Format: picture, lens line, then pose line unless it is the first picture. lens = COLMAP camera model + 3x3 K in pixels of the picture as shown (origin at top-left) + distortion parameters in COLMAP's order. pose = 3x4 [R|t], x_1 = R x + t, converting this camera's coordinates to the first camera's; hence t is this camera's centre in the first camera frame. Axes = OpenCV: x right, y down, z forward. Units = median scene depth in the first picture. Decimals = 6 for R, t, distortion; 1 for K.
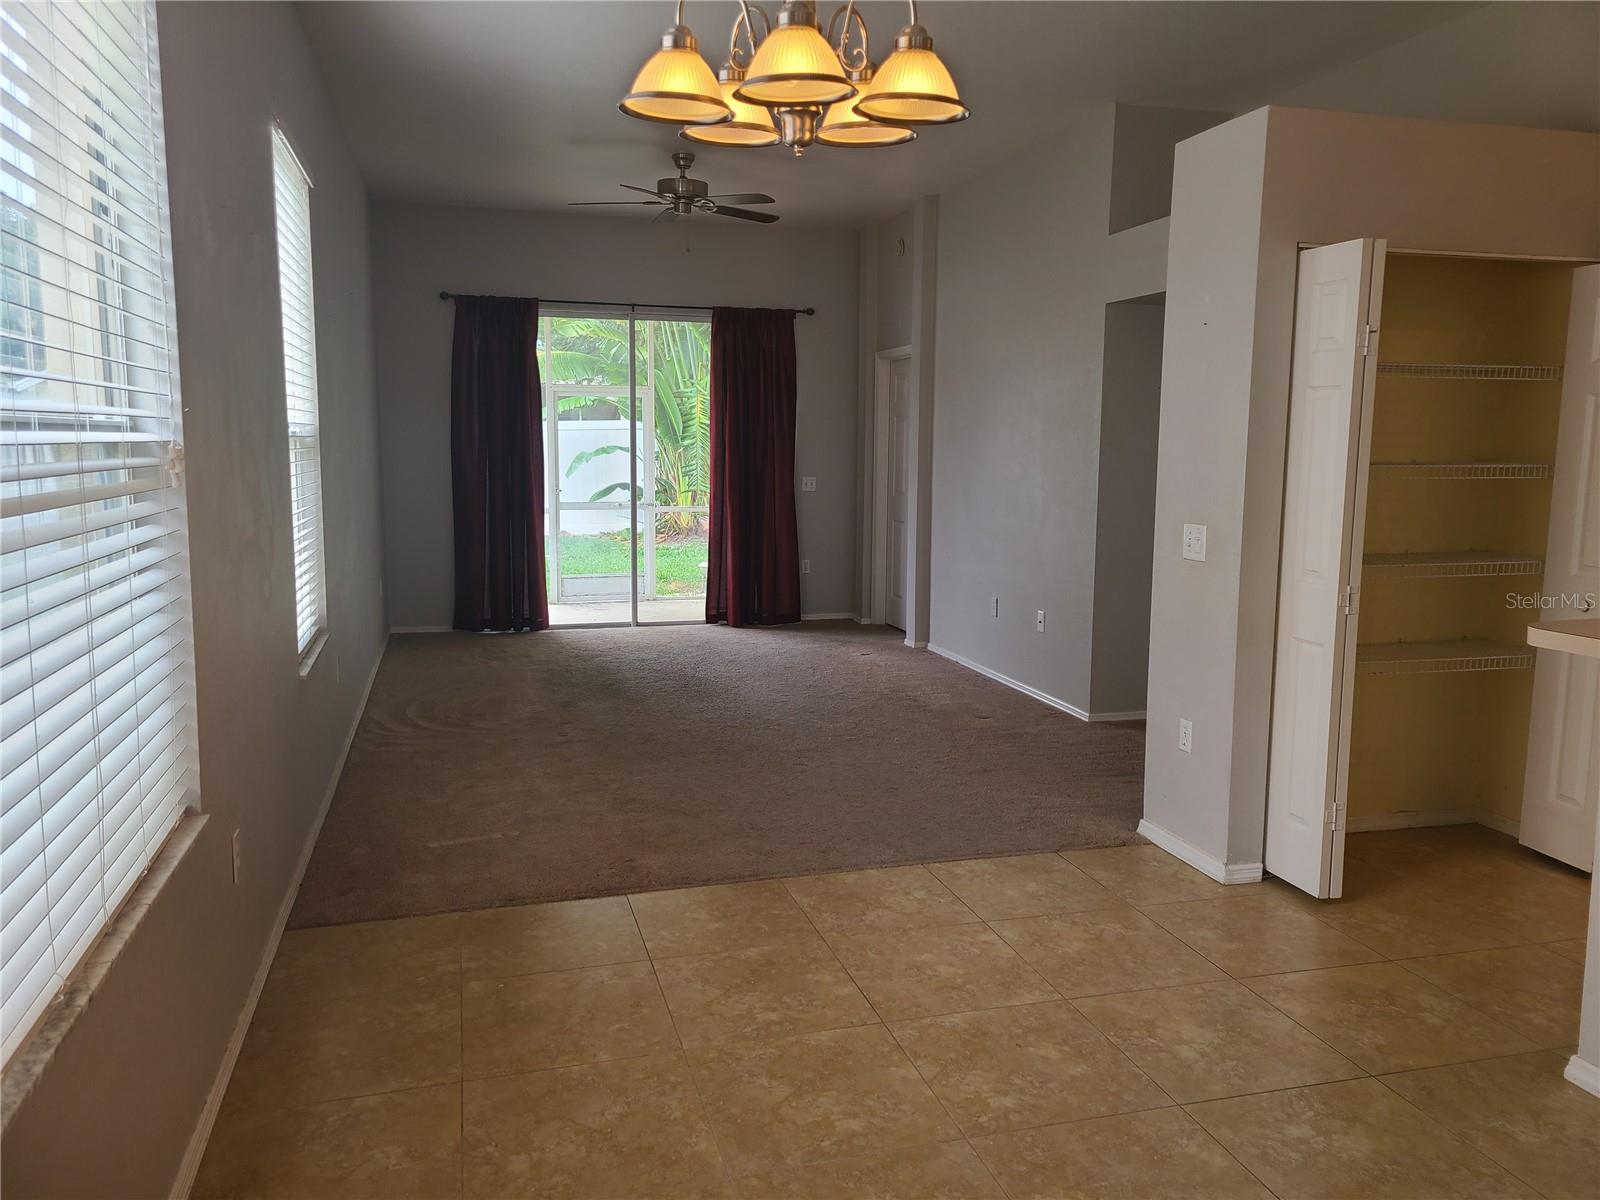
lens RADIAL K [[1187.9, 0, 790.0], [0, 1187.9, 586.8], [0, 0, 1]] dist [0.047963, -0.039155]
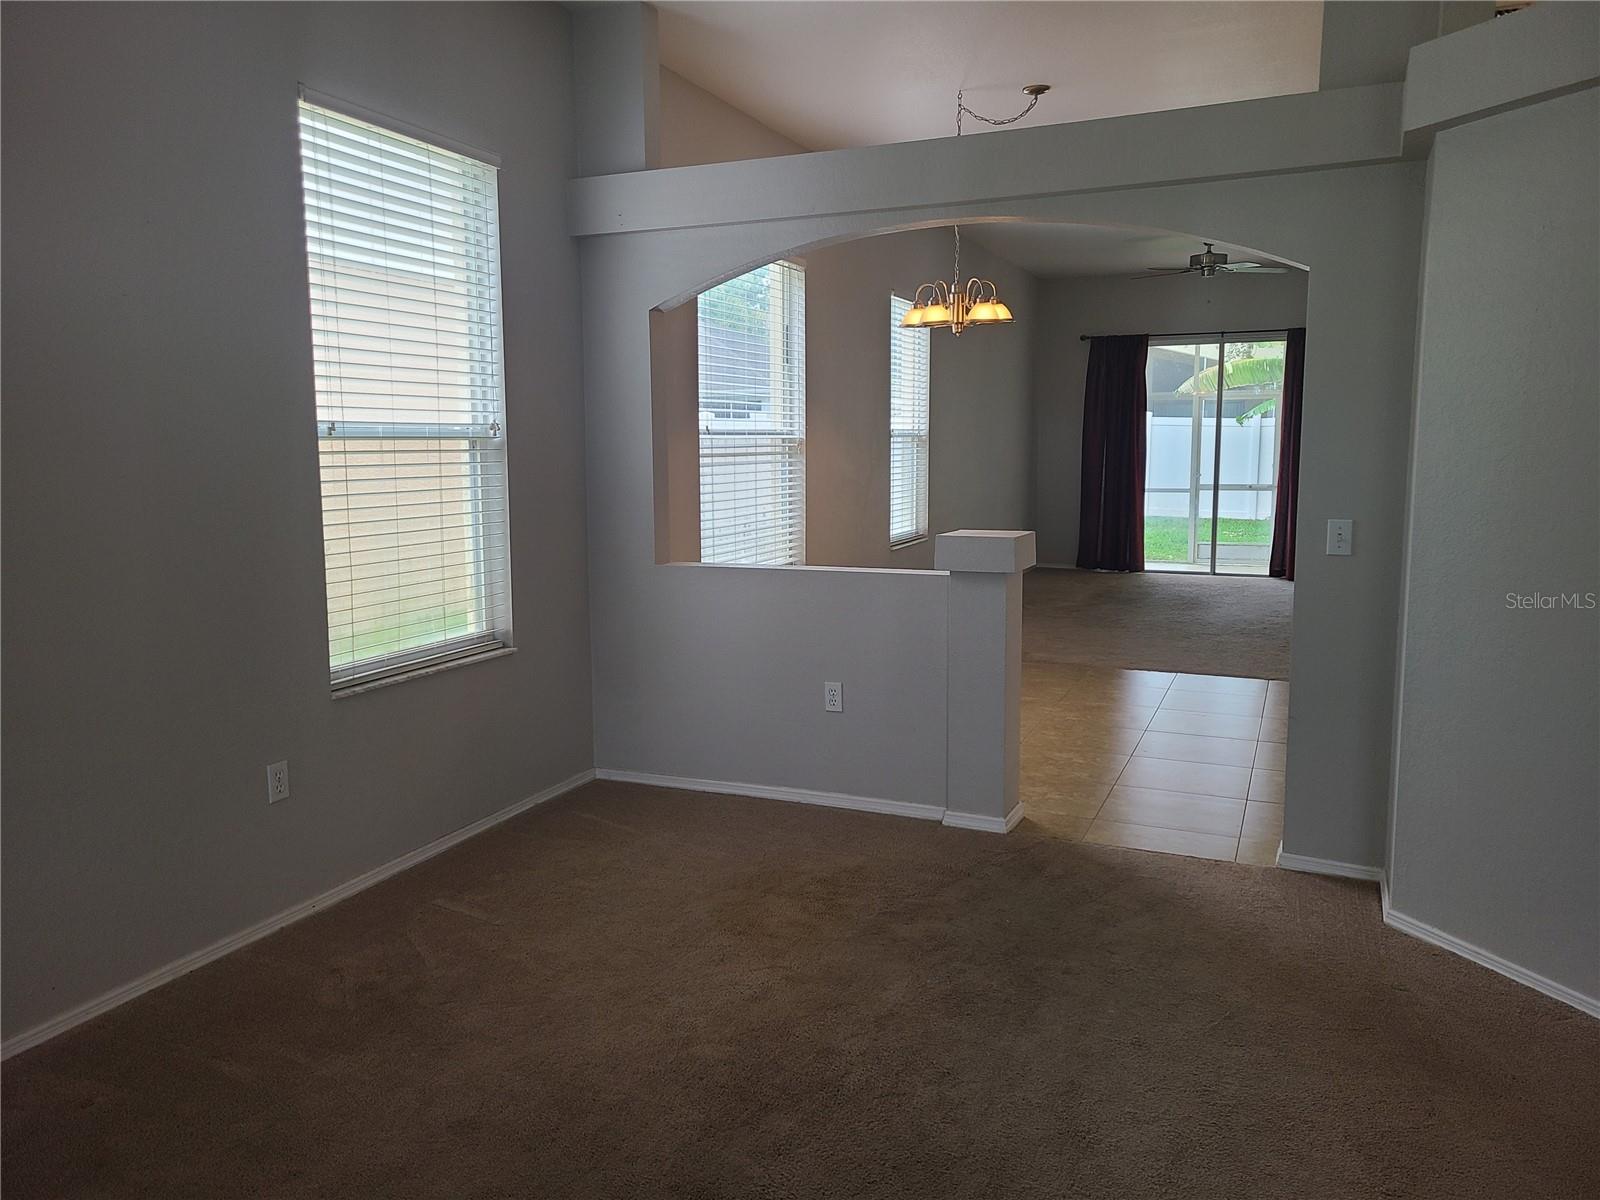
lens RADIAL K [[1187.9, 0, 798.7], [0, 1187.9, 600.9], [0, 0, 1]] dist [0.047963, -0.039155]
pose [[0.791879, 0.066231, -0.607076, 0.323908], [-0.059295, 0.997743, 0.031507, 0.048374], [0.607792, 0.011047, 0.794019, -0.344629]]
